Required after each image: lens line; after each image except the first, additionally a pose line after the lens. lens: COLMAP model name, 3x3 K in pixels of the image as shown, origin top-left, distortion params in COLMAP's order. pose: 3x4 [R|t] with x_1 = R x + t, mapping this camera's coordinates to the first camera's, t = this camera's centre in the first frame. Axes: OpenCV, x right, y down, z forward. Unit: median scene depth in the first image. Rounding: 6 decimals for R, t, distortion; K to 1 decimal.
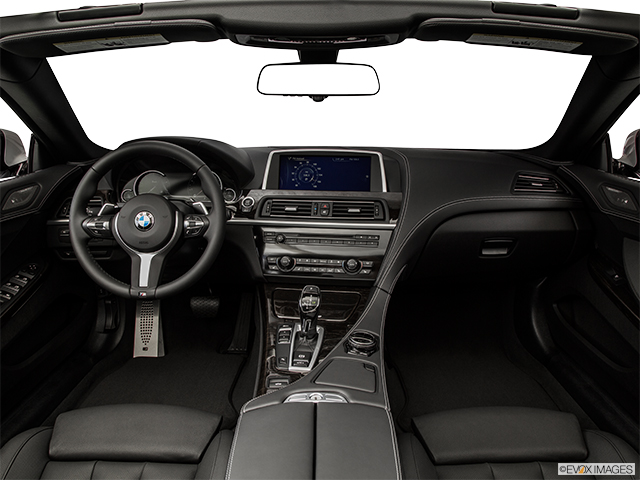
lens RADIAL K [[500.8, 0, 309.3], [0, 500.8, 235.7], [0, 0, 1]] dist [-0.135102, 0.071178]
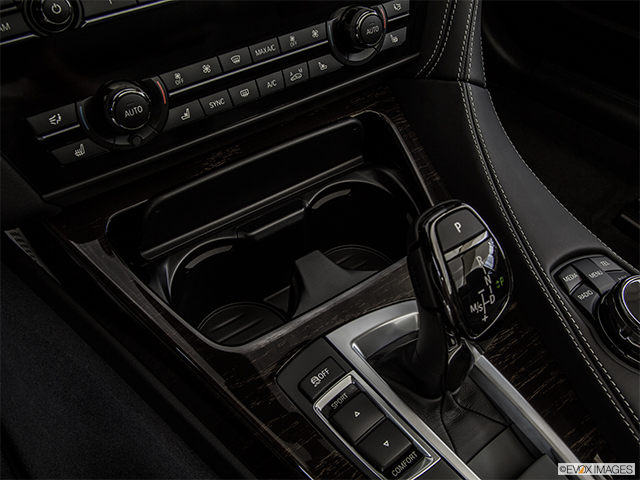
lens RADIAL K [[592.0, 0, 318.3], [0, 592.0, 245.8], [0, 0, 1]] dist [-0.077311, 0.014715]
pose [[0.738293, -0.485171, 0.468543, -0.133183], [0.176189, 0.809281, 0.560377, -0.027590], [-0.651061, -0.331170, 0.682968, 0.739942]]
